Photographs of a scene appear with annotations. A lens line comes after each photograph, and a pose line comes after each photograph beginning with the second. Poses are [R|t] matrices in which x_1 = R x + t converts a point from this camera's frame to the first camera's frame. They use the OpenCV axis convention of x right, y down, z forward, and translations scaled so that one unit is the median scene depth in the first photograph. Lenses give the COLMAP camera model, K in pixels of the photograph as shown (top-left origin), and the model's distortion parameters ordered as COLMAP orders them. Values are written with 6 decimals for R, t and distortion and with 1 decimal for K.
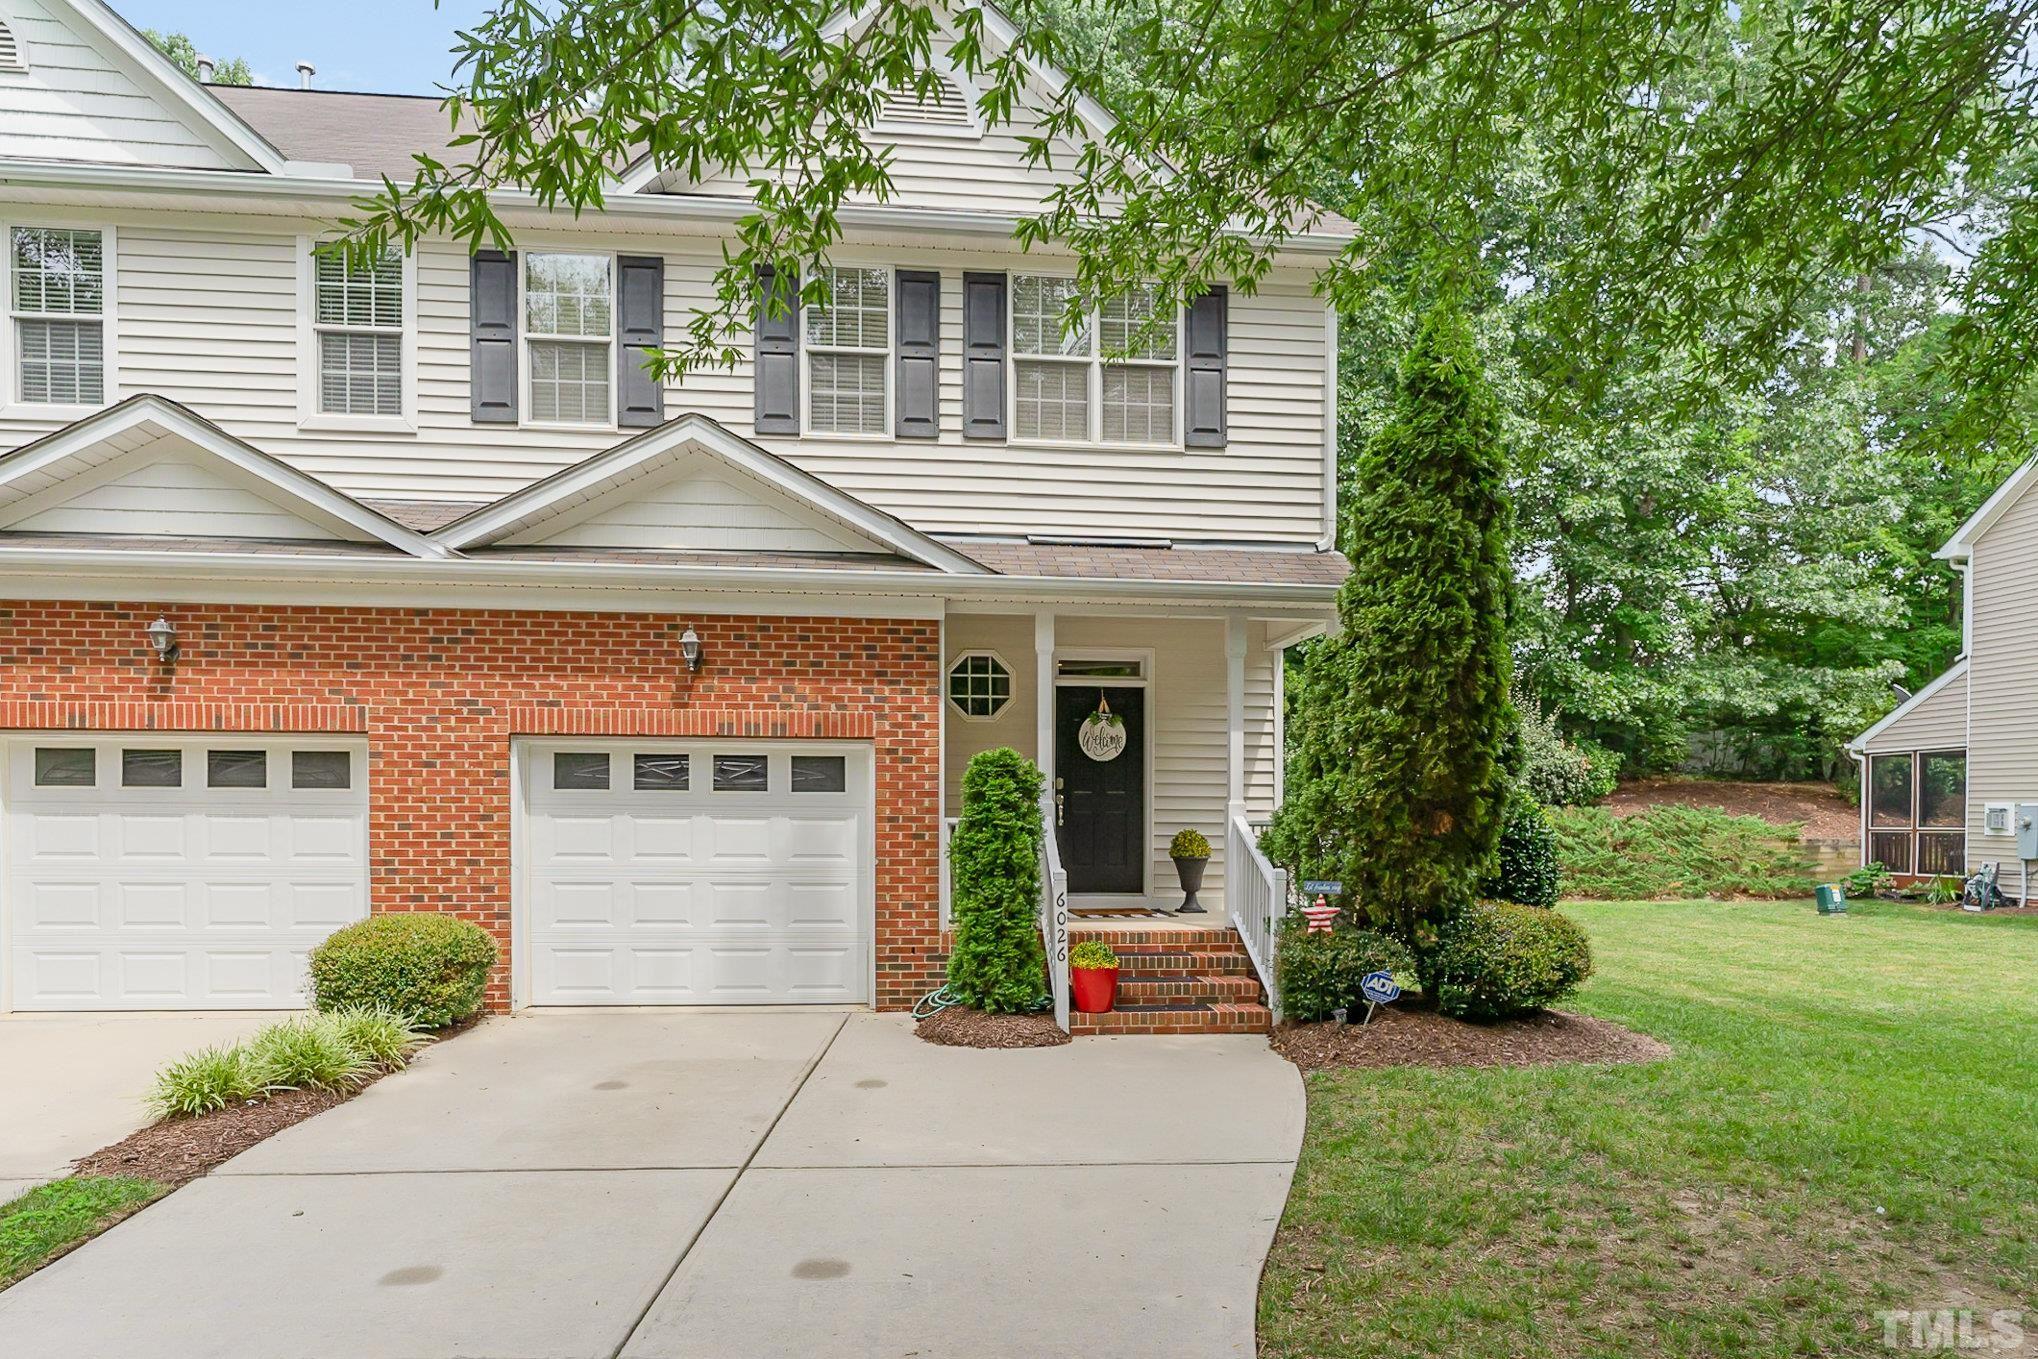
lens RADIAL K [[1247.7, 0, 1017.0], [0, 1247.7, 733.6], [0, 0, 1]] dist [-0.004933, -0.001288]
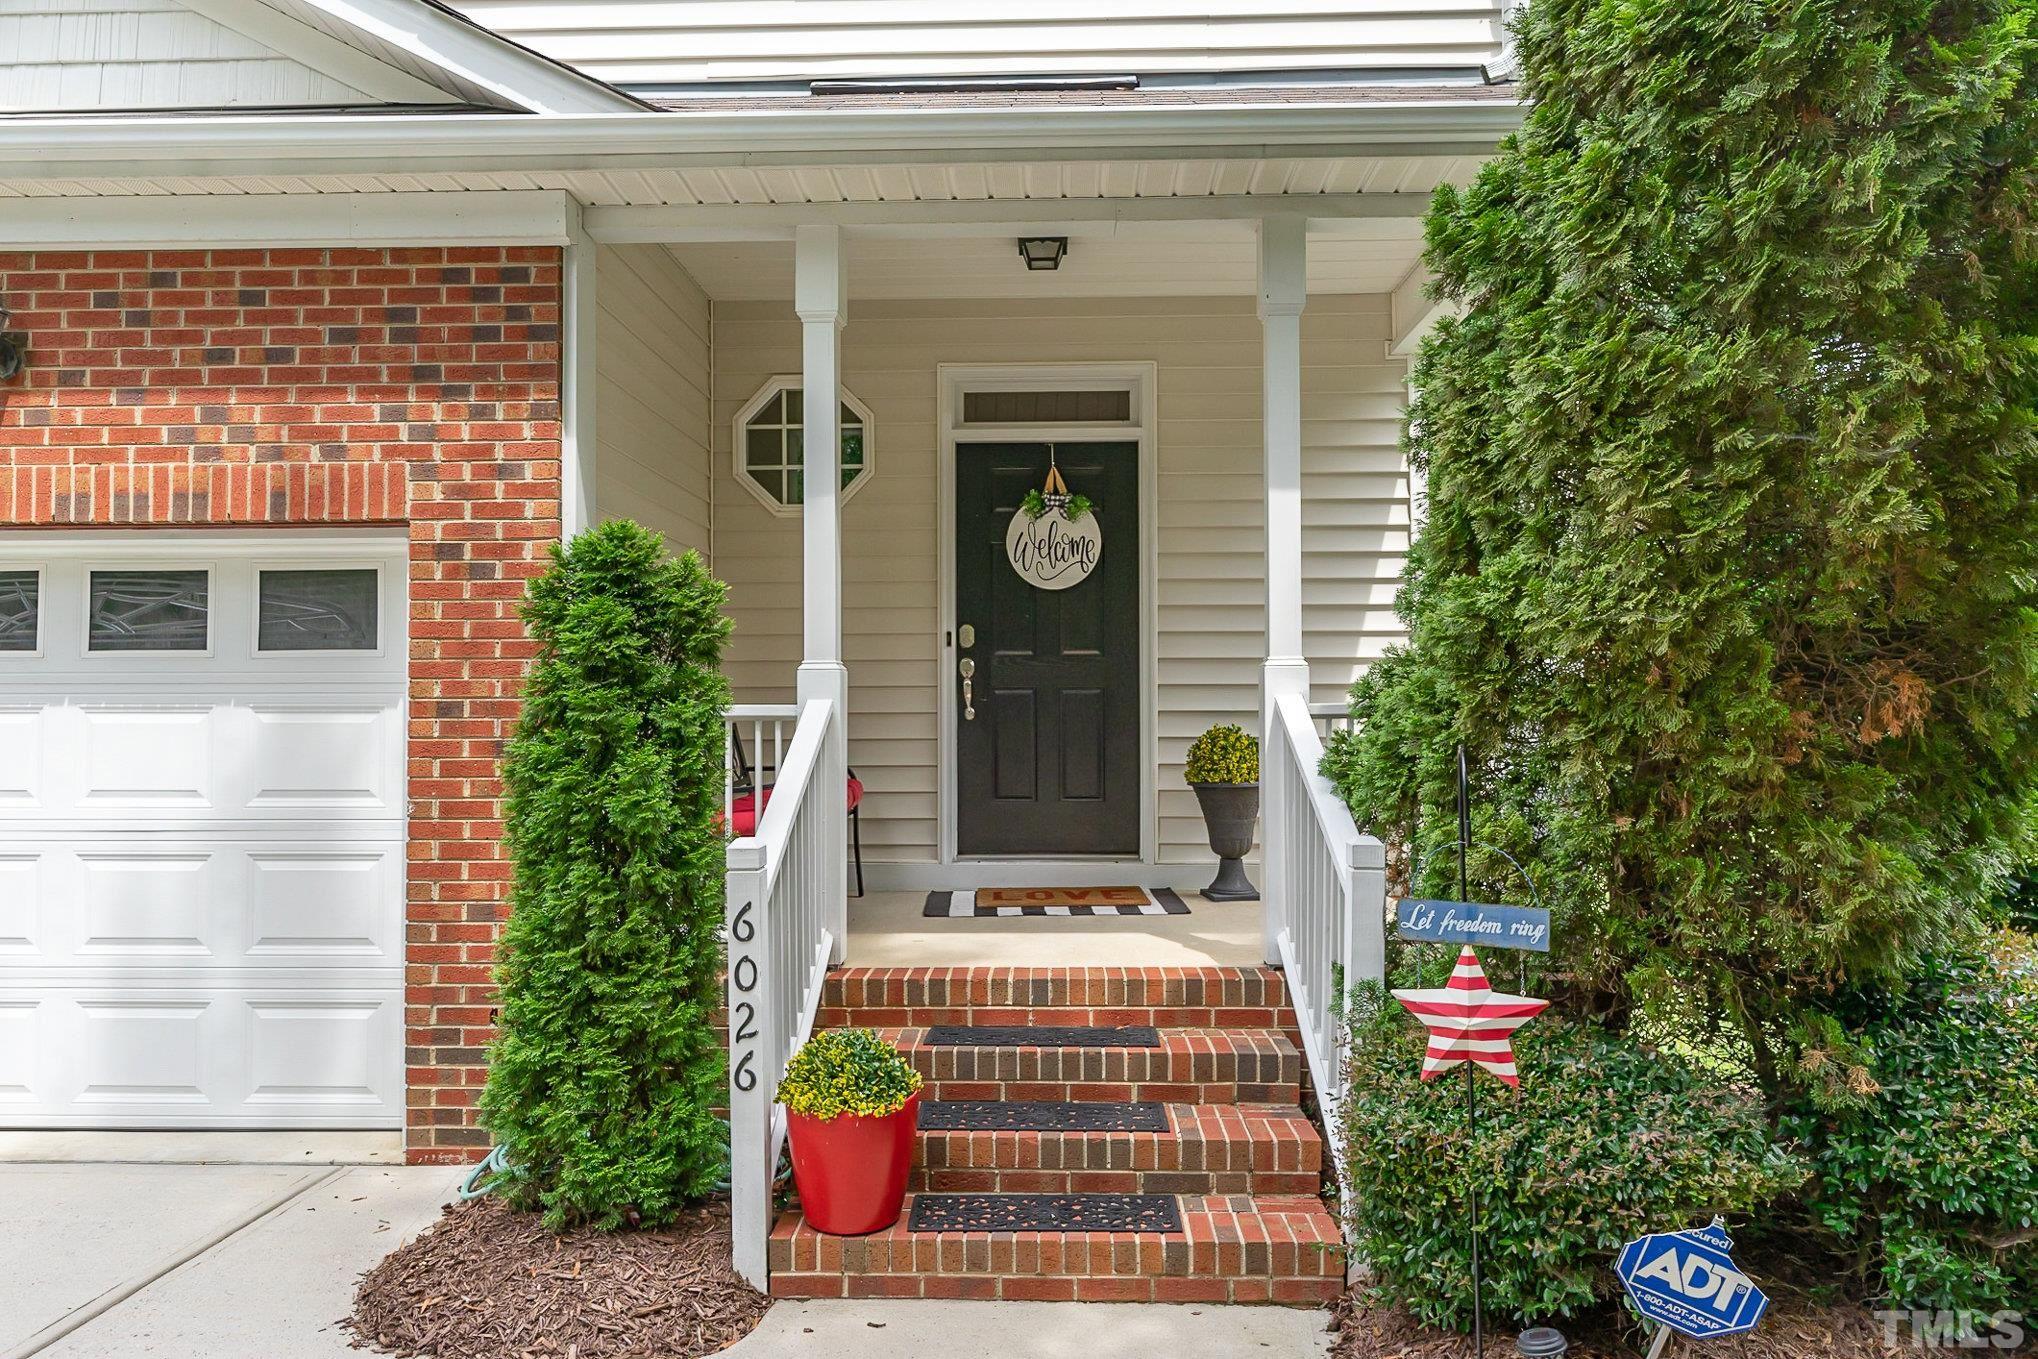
lens RADIAL K [[1353.7, 0, 989.3], [0, 1353.7, 626.9], [0, 0, 1]] dist [0.000893, 0.002015]
pose [[0.988016, -0.018922, -0.153185, 0.156840], [0.019900, 0.999790, 0.004858, 0.042069], [0.153061, -0.007848, 0.988186, 0.571977]]
